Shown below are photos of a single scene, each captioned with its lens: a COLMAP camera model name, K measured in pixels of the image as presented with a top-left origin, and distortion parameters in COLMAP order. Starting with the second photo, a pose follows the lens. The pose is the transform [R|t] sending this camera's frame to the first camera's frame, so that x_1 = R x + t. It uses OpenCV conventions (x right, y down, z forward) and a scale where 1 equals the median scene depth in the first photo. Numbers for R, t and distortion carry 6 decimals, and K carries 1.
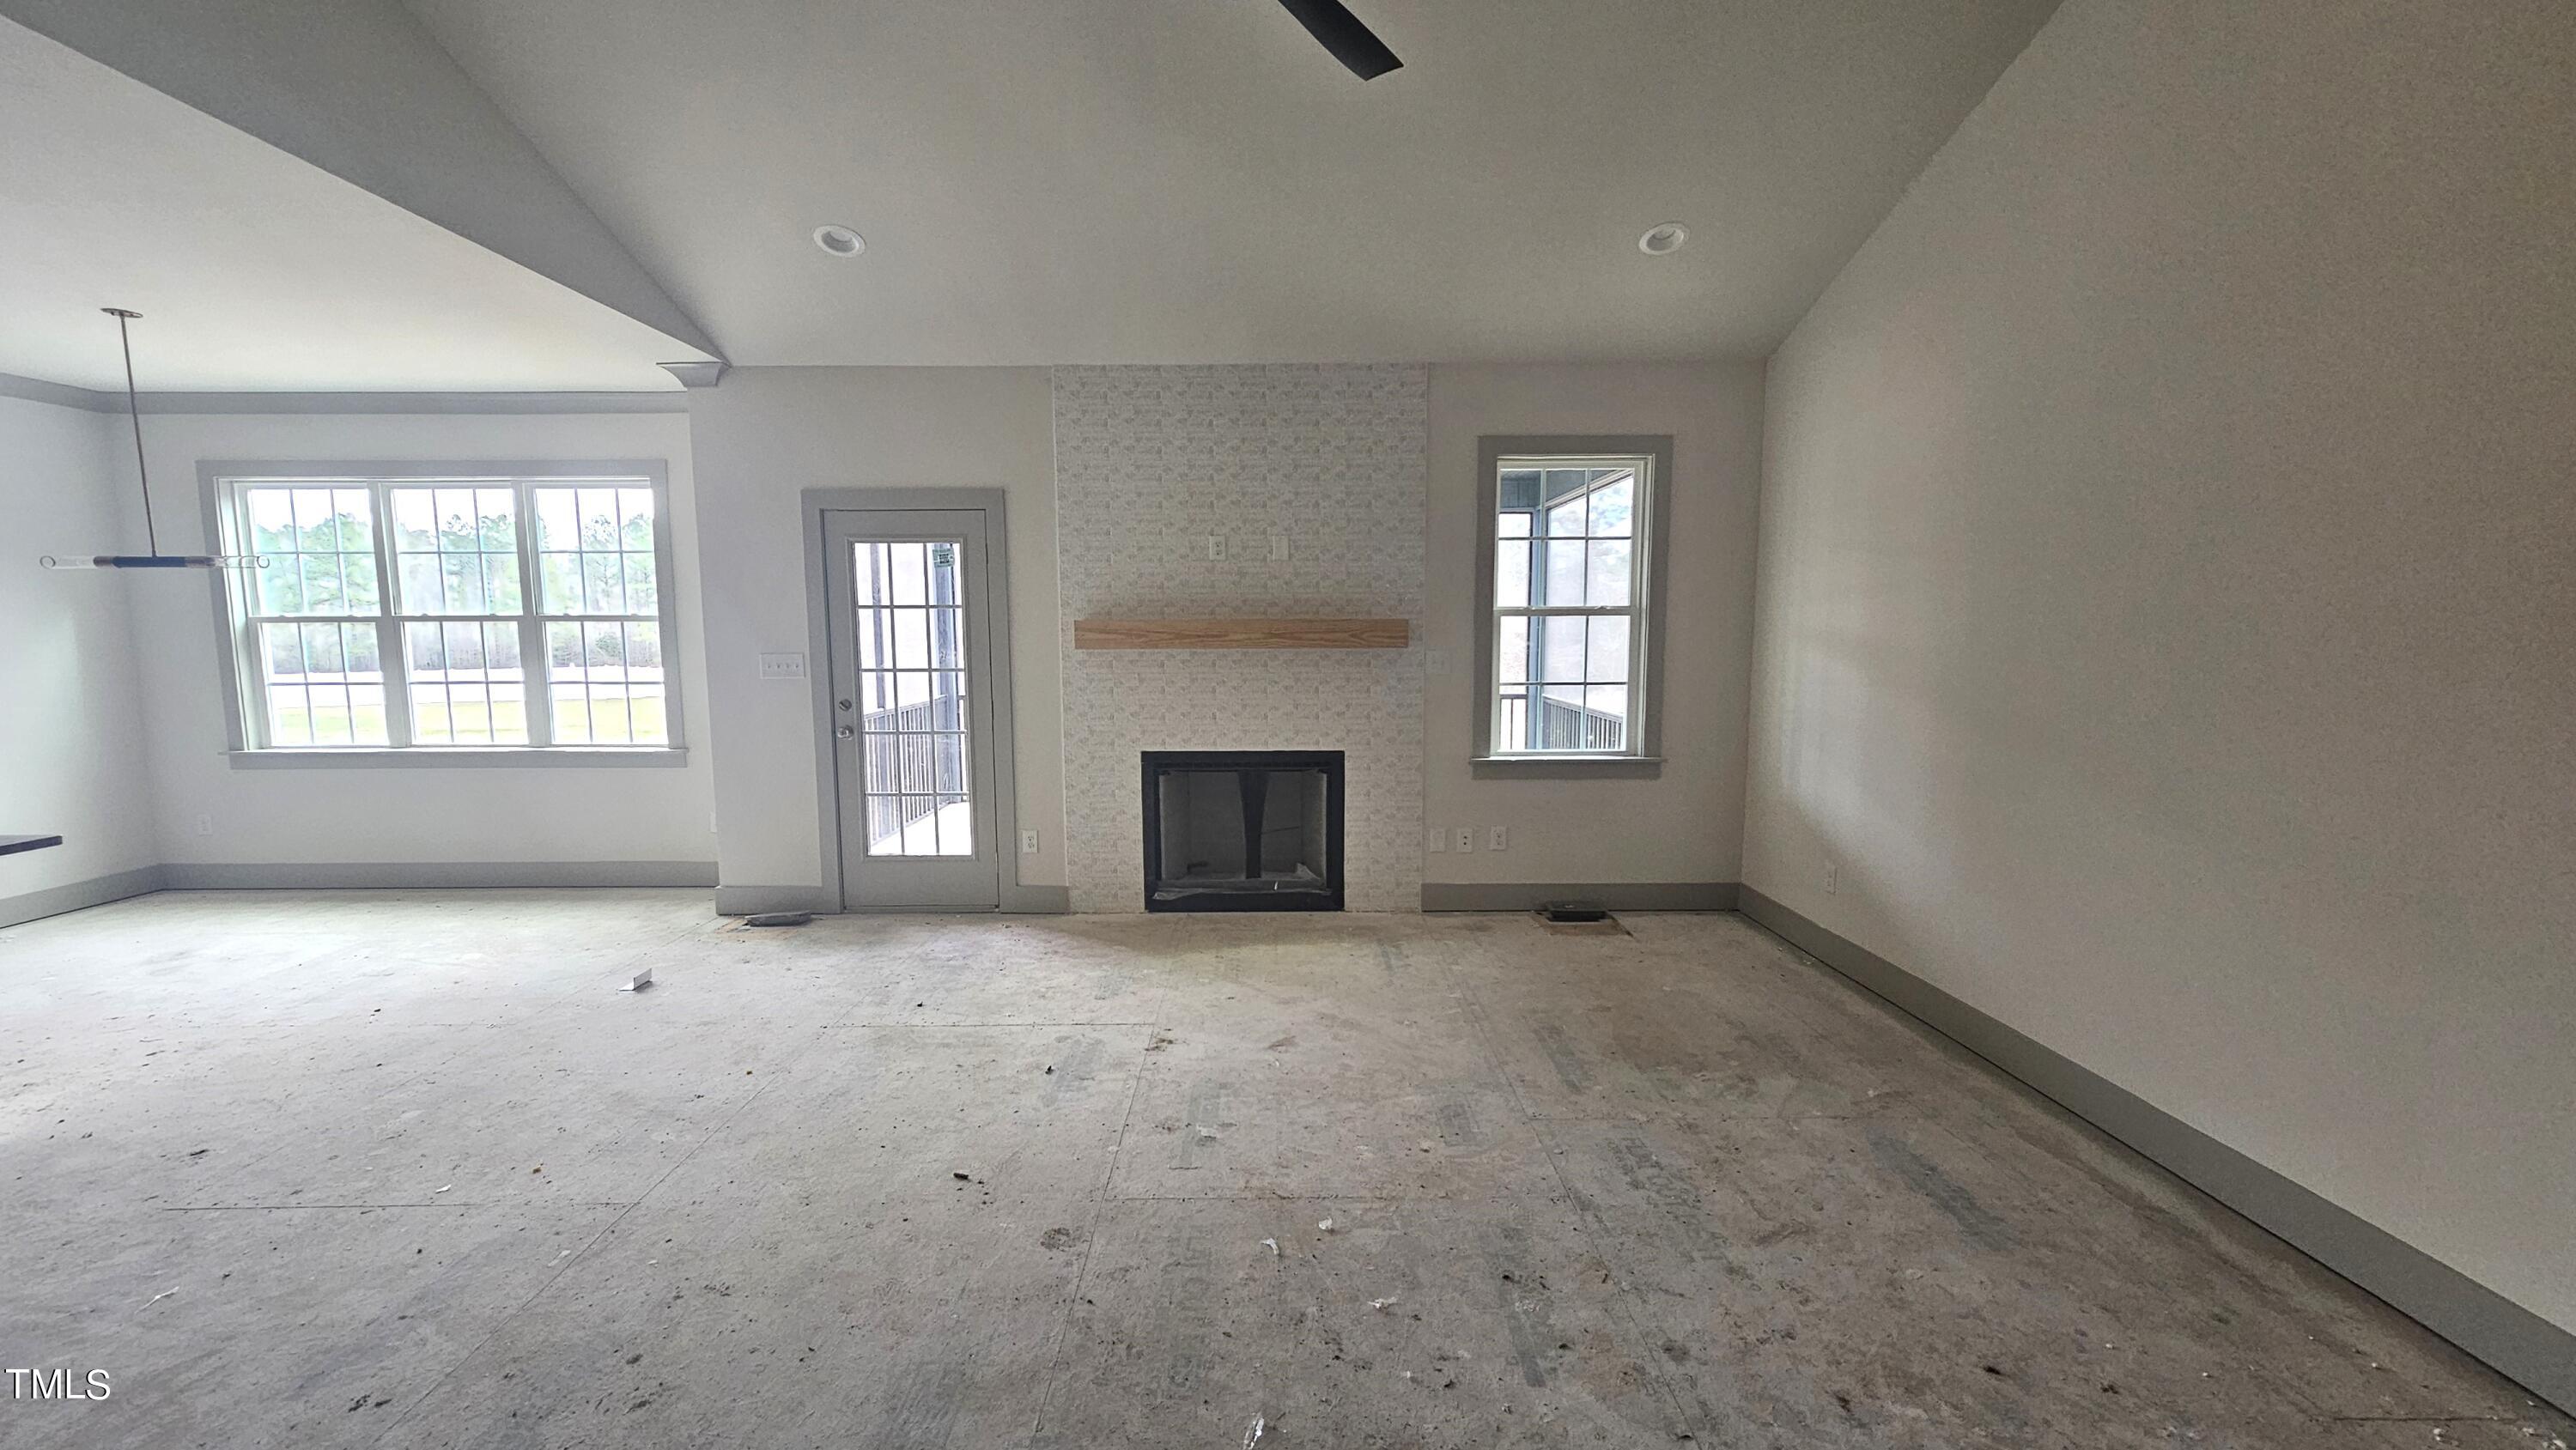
lens RADIAL K [[1045.5, 0, 1286.8], [0, 1045.5, 737.1], [0, 0, 1]] dist [0.000951, 0.001589]
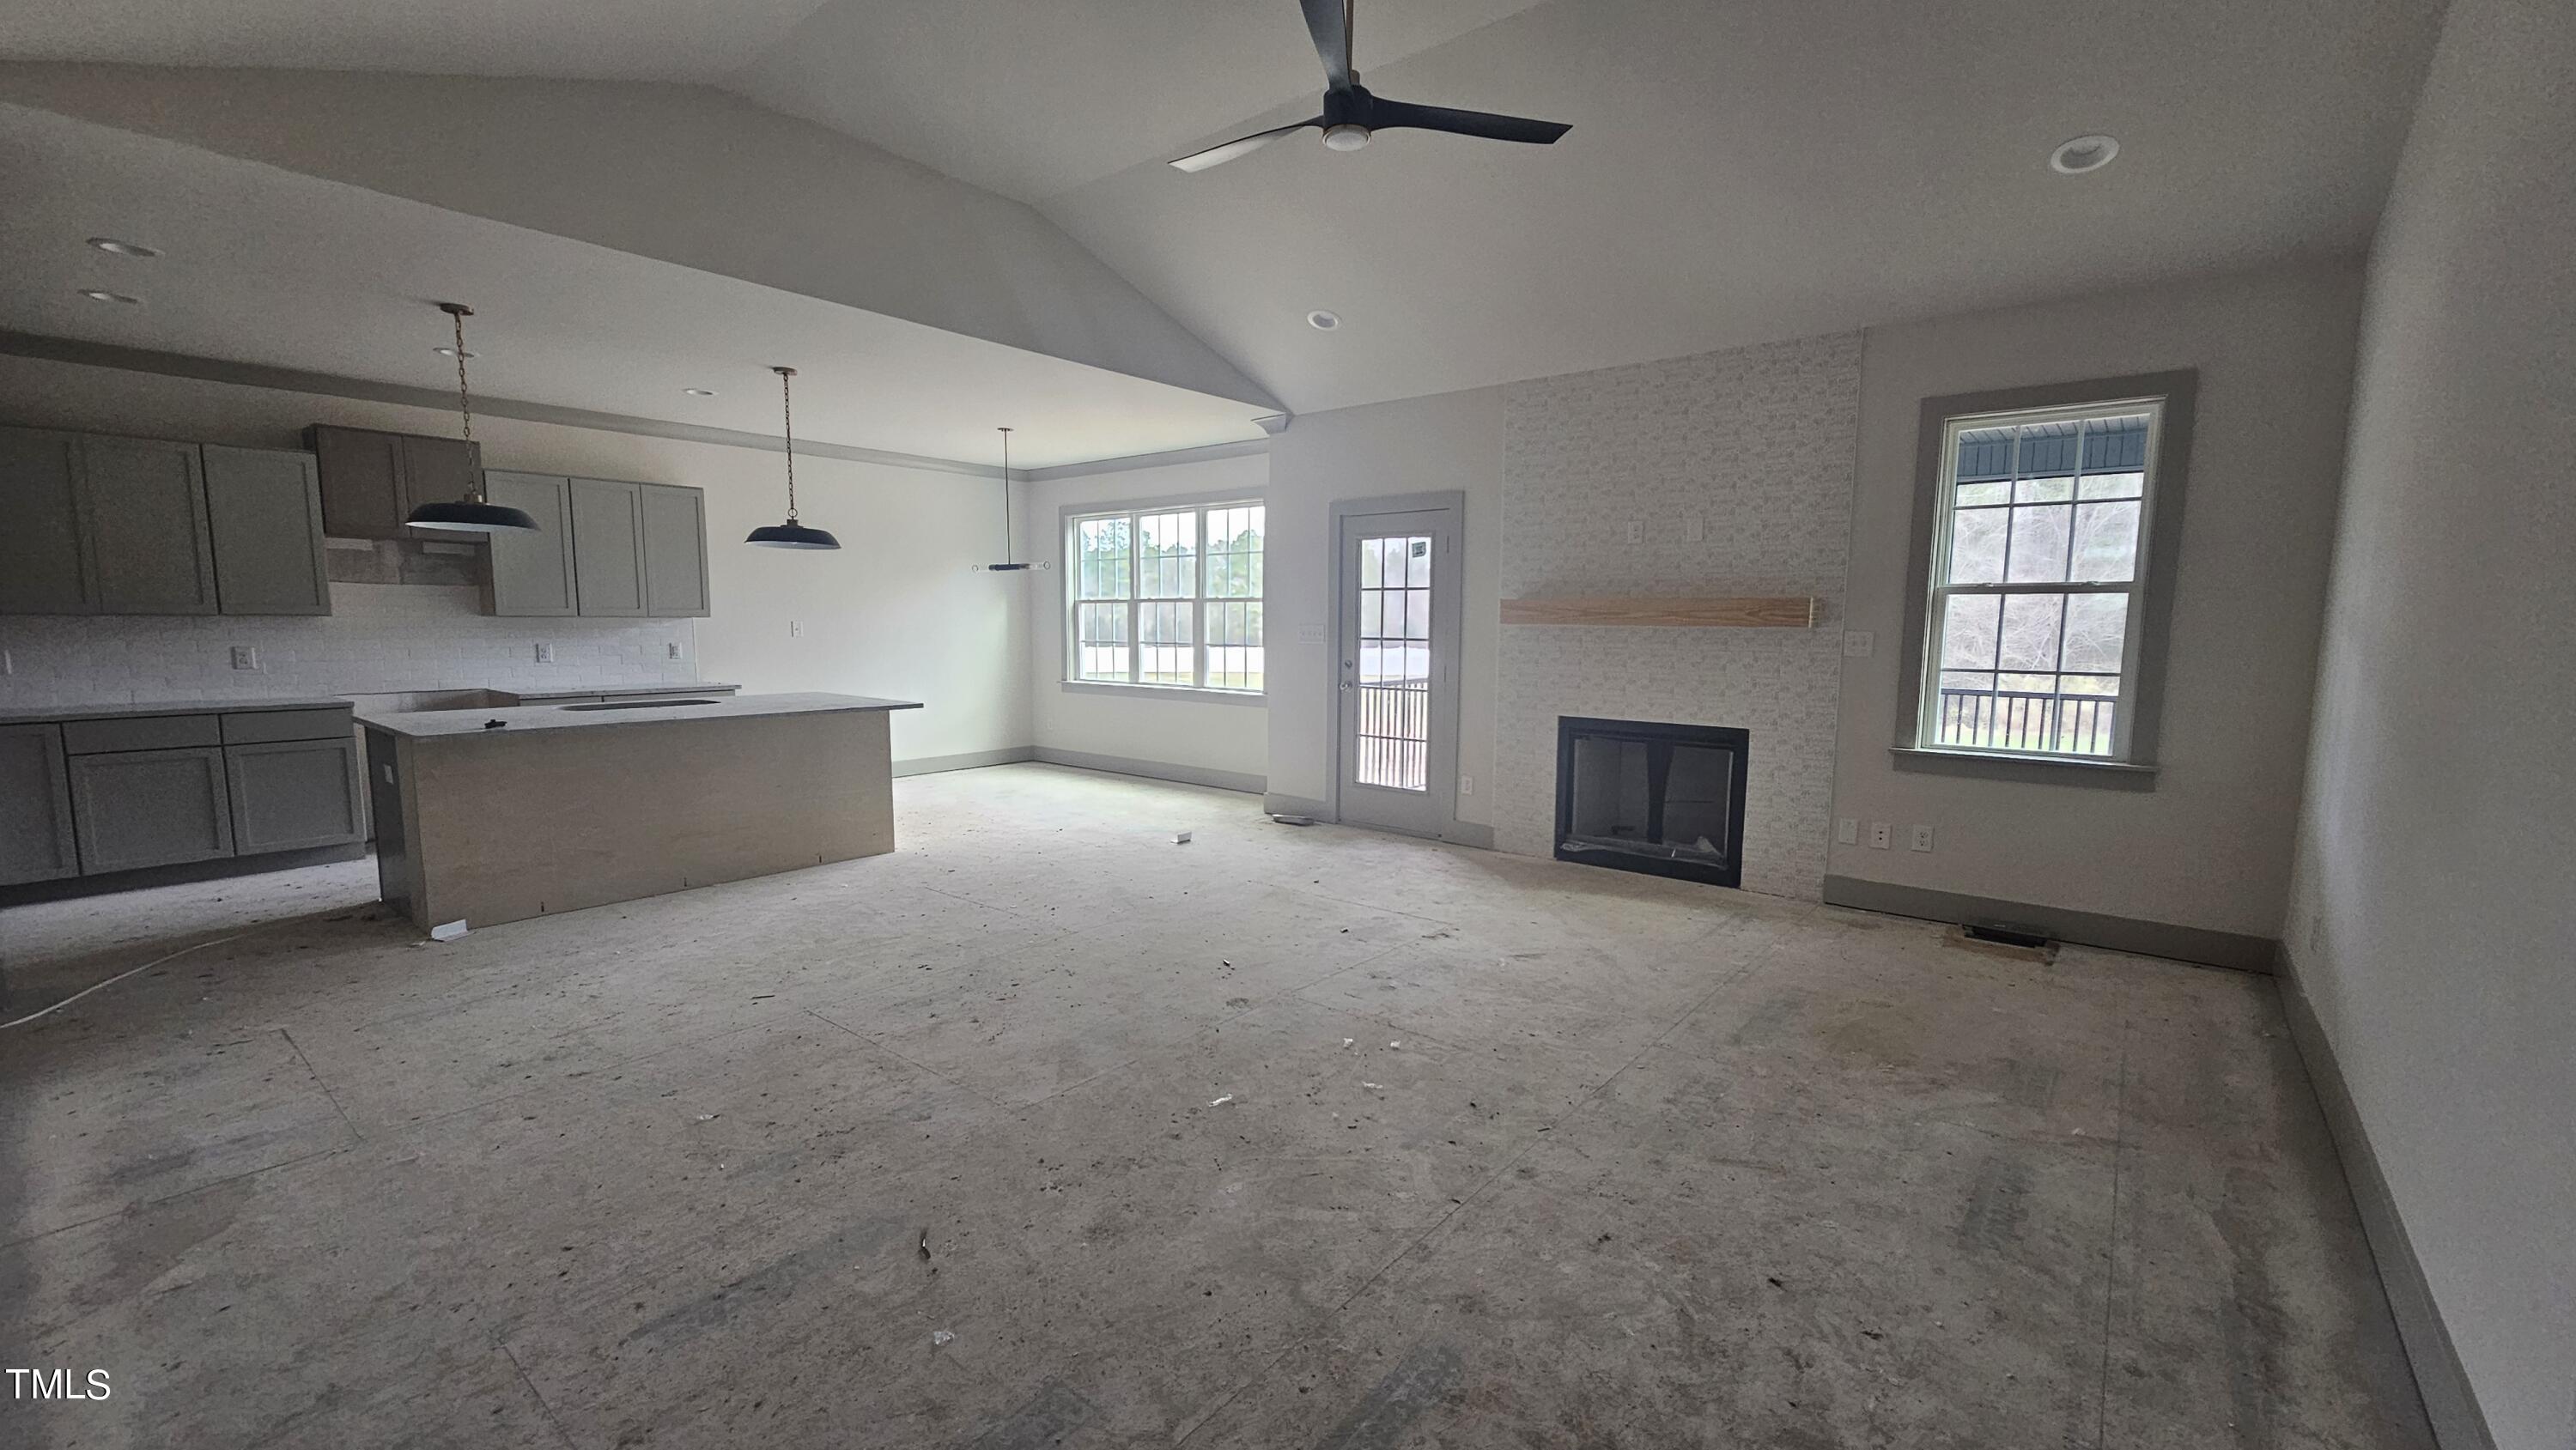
lens RADIAL K [[1045.5, 0, 1285.9], [0, 1045.5, 729.4], [0, 0, 1]] dist [0.000951, 0.001589]
pose [[0.771020, 0.075723, -0.632293, 0.348655], [-0.075570, 0.996769, 0.027223, 0.019511], [0.632311, 0.026793, 0.774251, -0.060032]]
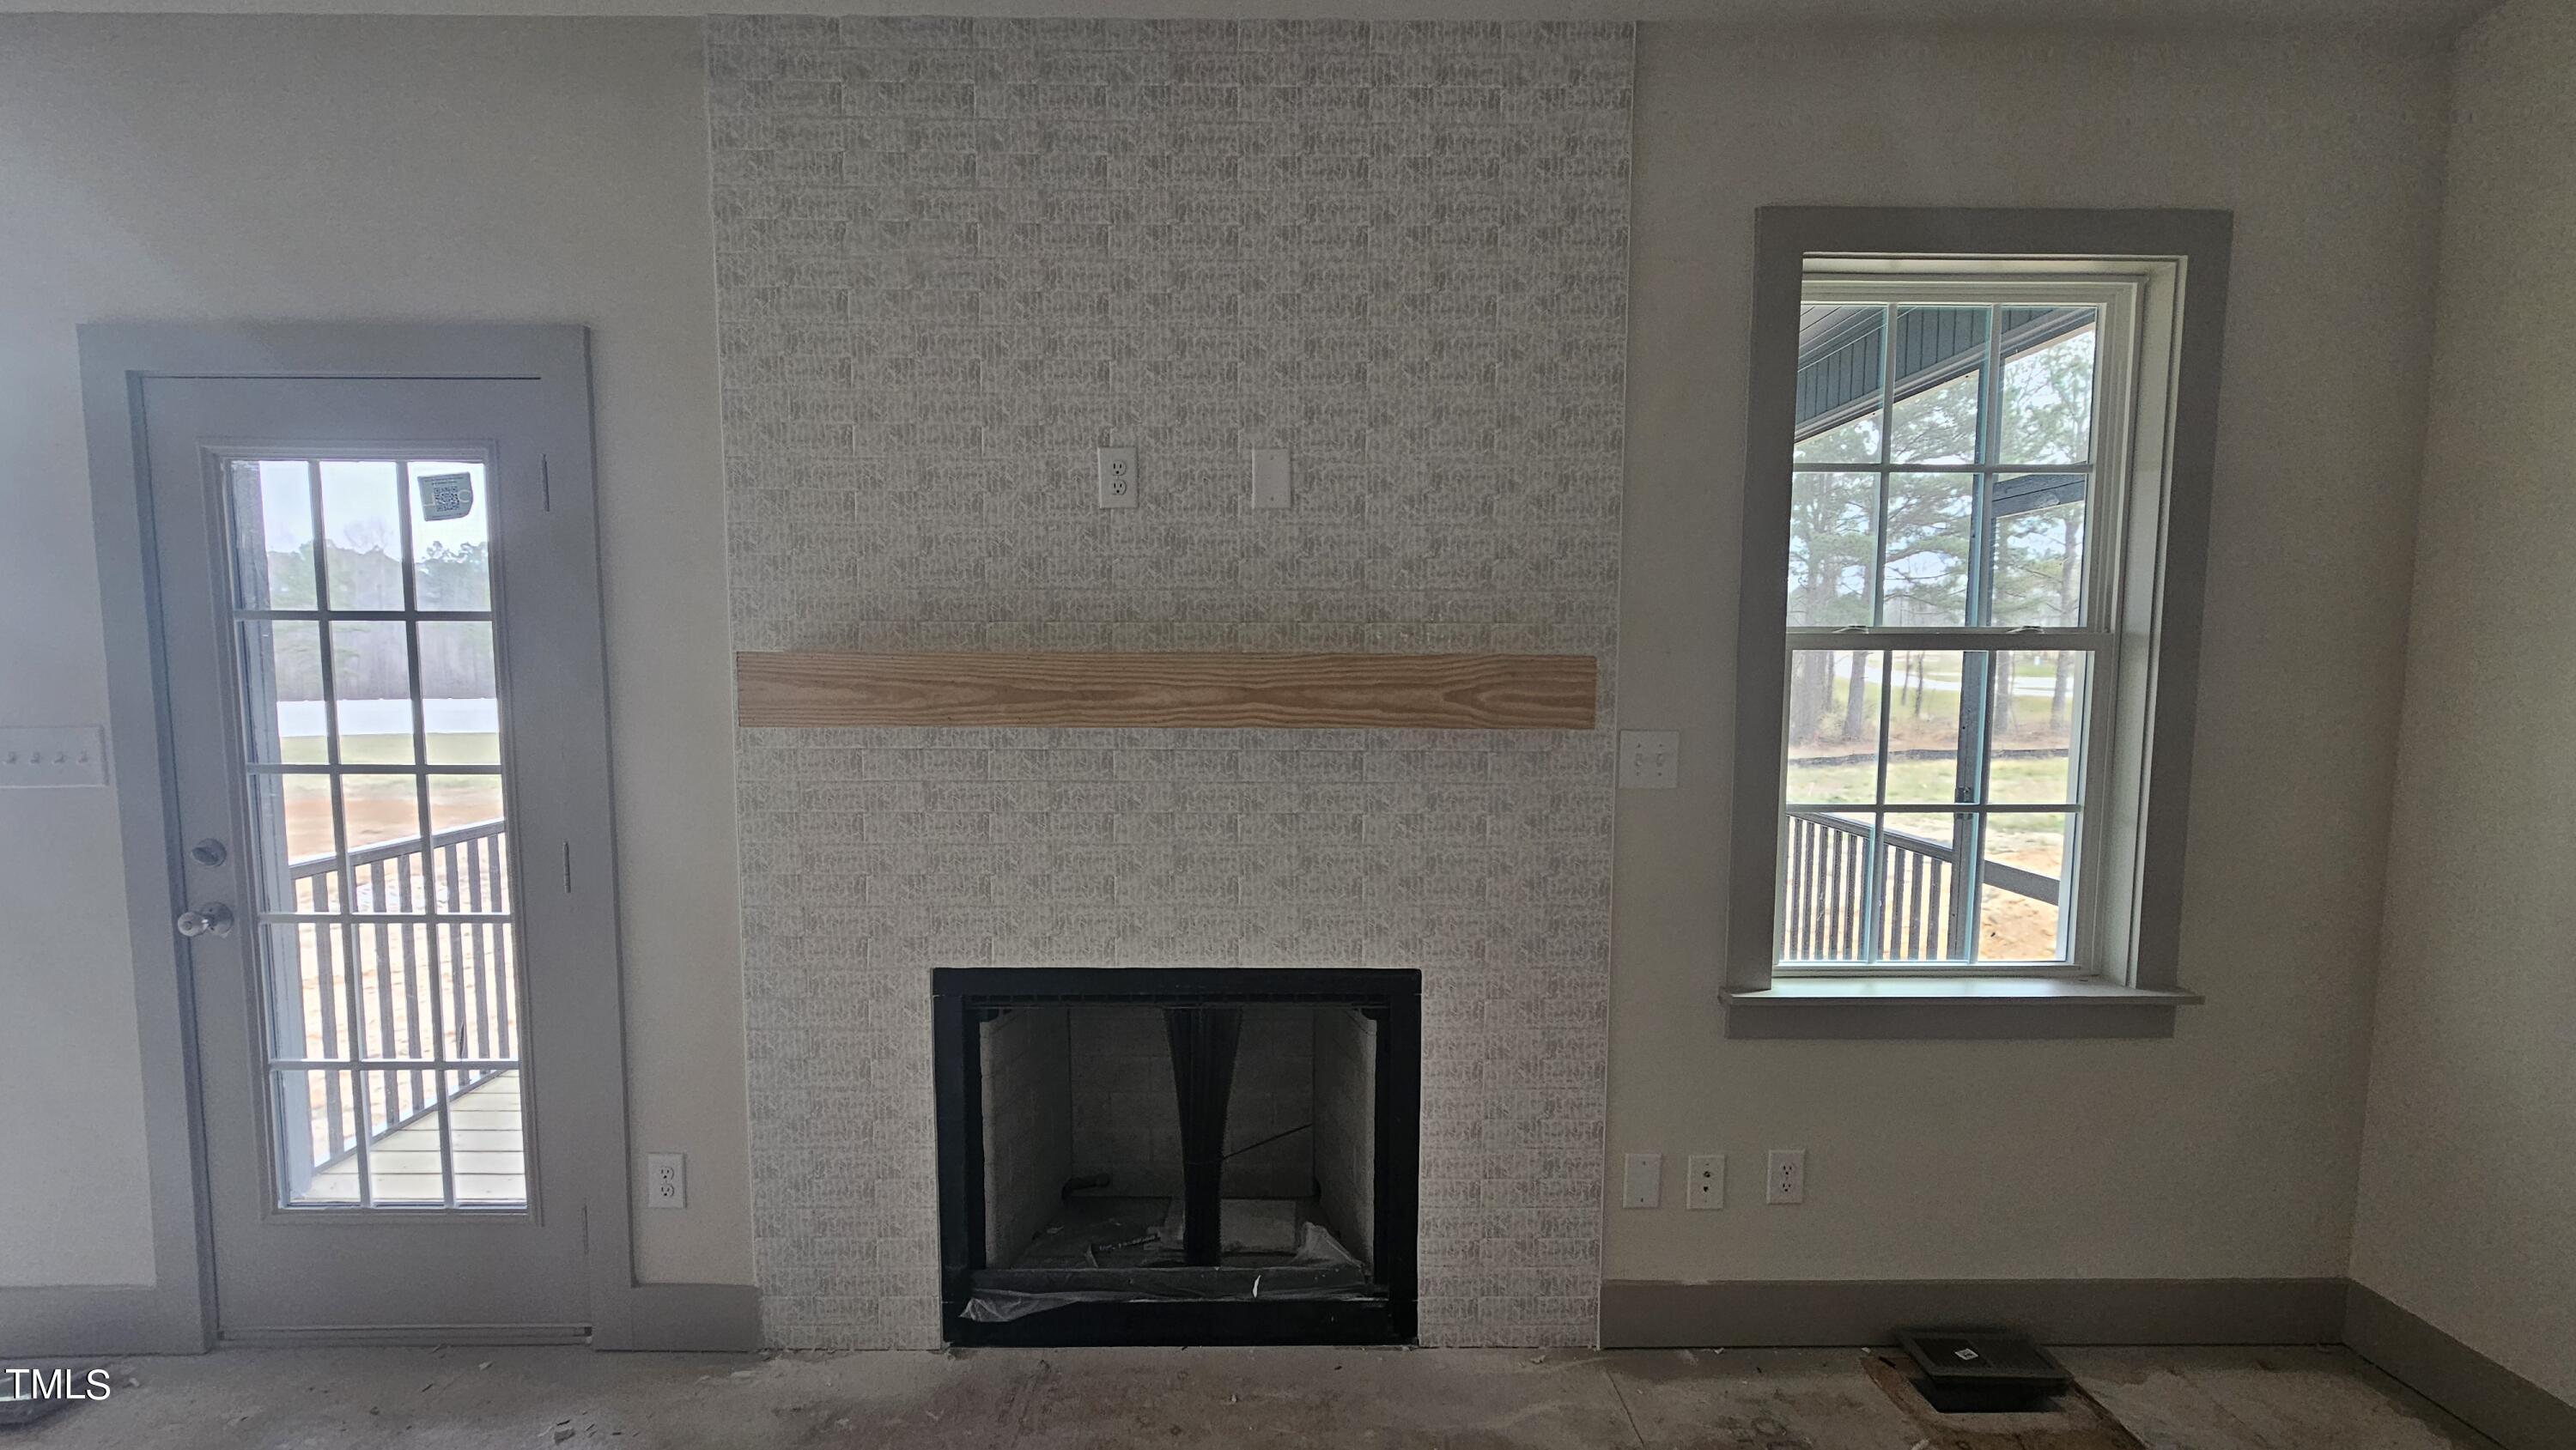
lens RADIAL K [[1045.5, 0, 1292.2], [0, 1045.5, 753.8], [0, 0, 1]] dist [0.000951, 0.001589]
pose [[0.999977, 0.006659, 0.001193, 0.002678], [-0.006636, 0.999817, -0.017946, -0.065133], [-0.001312, 0.017937, 0.999838, 0.582908]]
